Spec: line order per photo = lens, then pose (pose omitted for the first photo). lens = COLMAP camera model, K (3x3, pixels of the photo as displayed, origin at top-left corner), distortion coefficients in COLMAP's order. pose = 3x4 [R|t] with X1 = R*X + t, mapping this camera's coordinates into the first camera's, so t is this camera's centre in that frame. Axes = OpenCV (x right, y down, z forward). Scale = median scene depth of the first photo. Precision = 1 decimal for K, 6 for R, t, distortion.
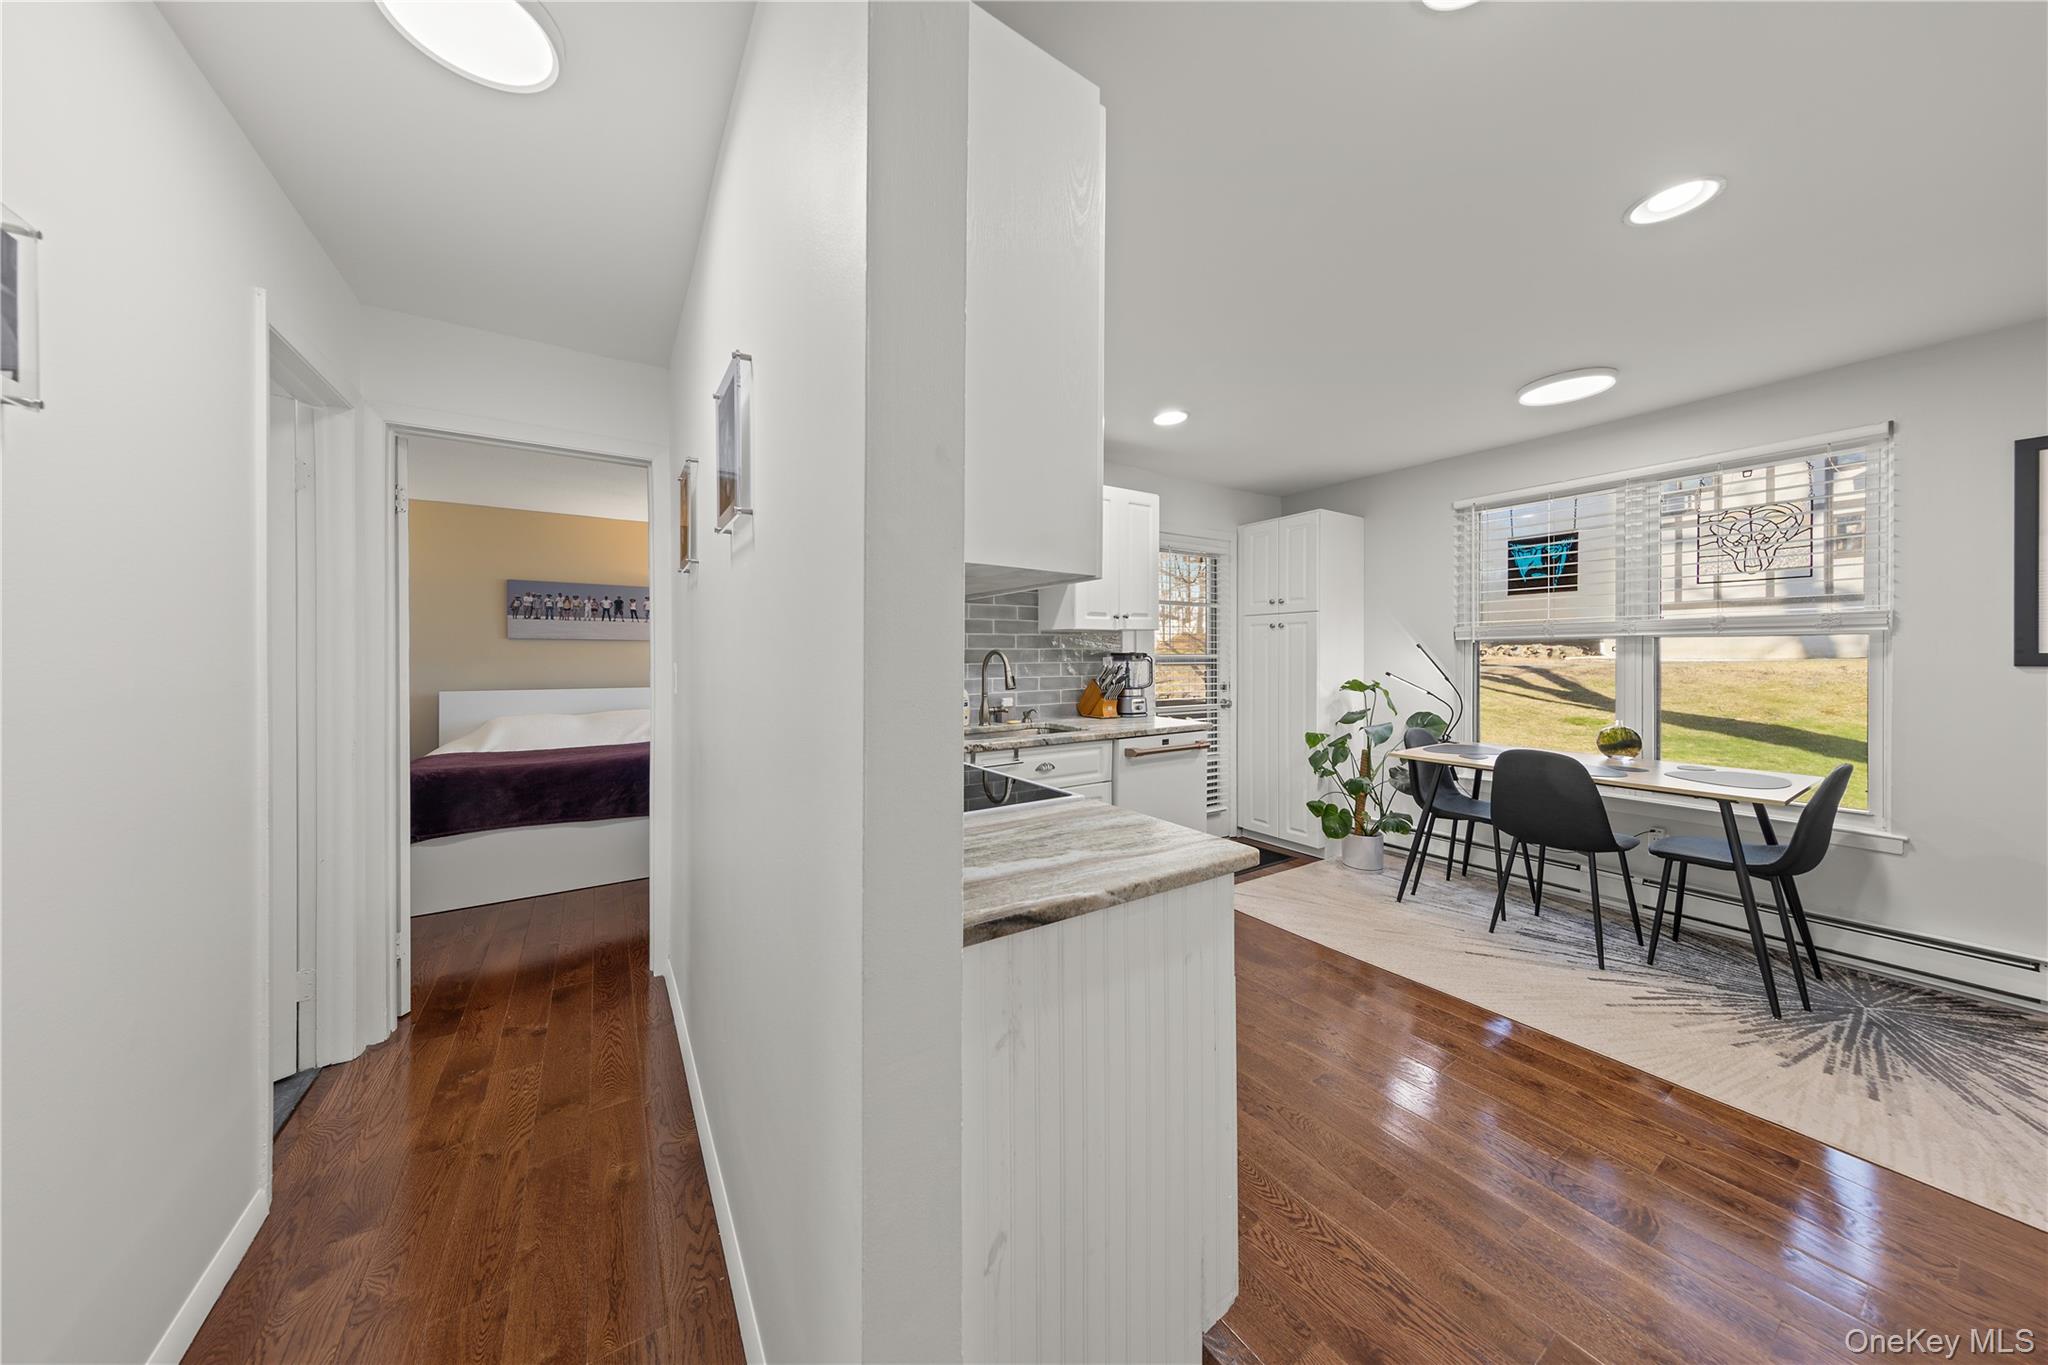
lens RADIAL K [[641.1, 0, 1023.4], [0, 641.1, 673.6], [0, 0, 1]] dist [0.005334, -0.000057]
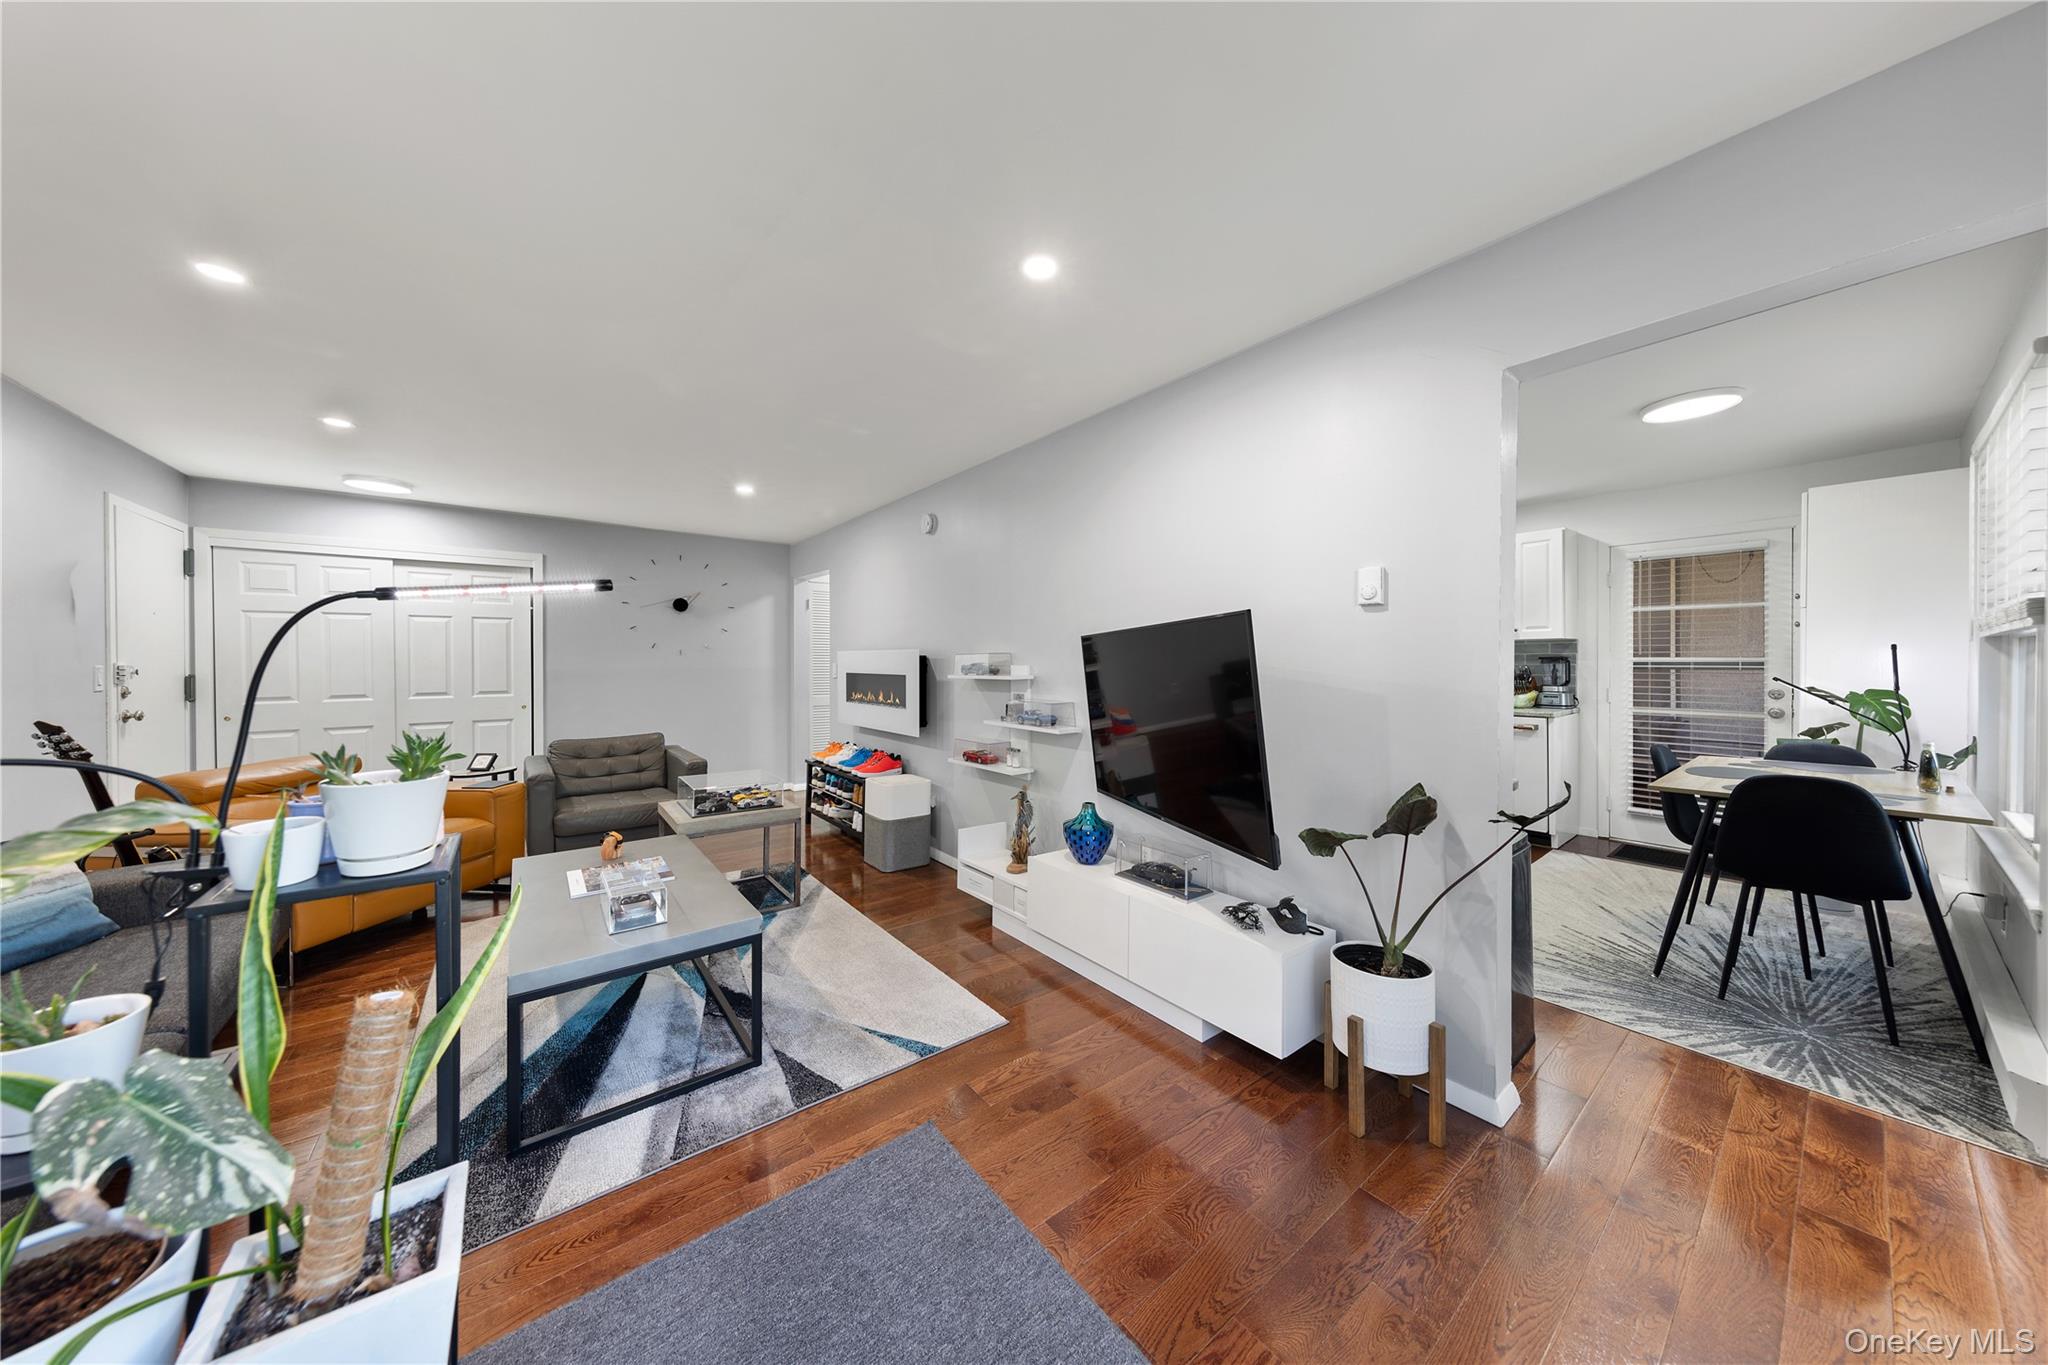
lens RADIAL K [[641.1, 0, 1023.4], [0, 641.1, 673.6], [0, 0, 1]] dist [0.005334, -0.000057]
pose [[0.078601, 0.015519, -0.996785, 1.712269], [-0.025321, 0.999587, 0.013566, 0.020575], [0.996585, 0.024173, 0.078961, -0.146067]]
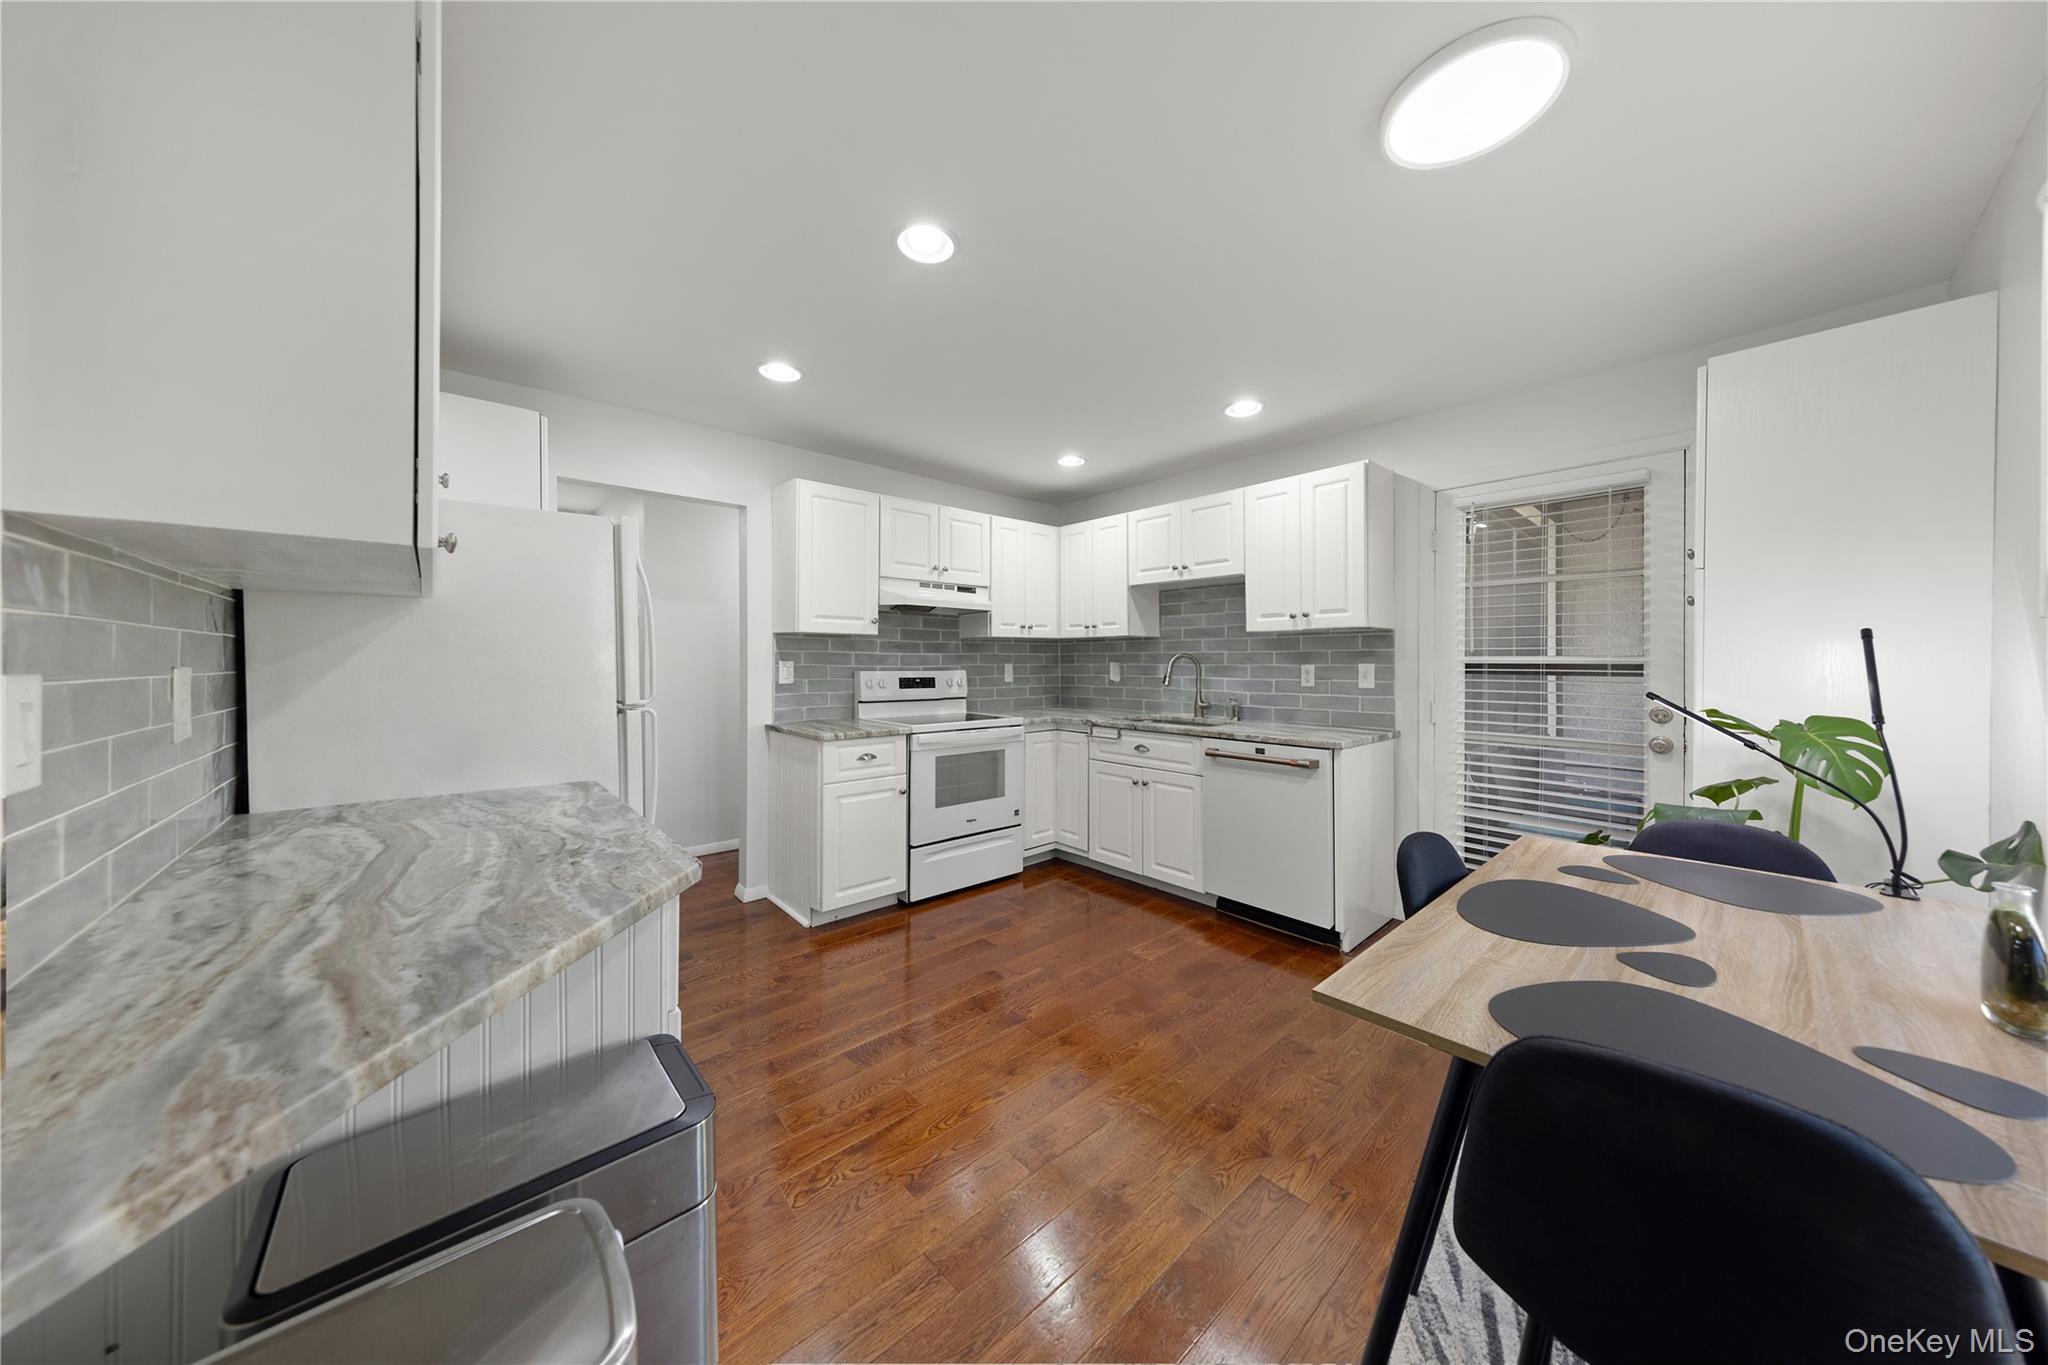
lens RADIAL K [[641.1, 0, 1023.4], [0, 641.1, 673.6], [0, 0, 1]] dist [0.005334, -0.000057]
pose [[0.143494, 0.016156, -0.989519, 1.177565], [-0.025273, 0.999600, 0.012656, -0.002536], [0.989328, 0.023192, 0.143845, 0.622157]]
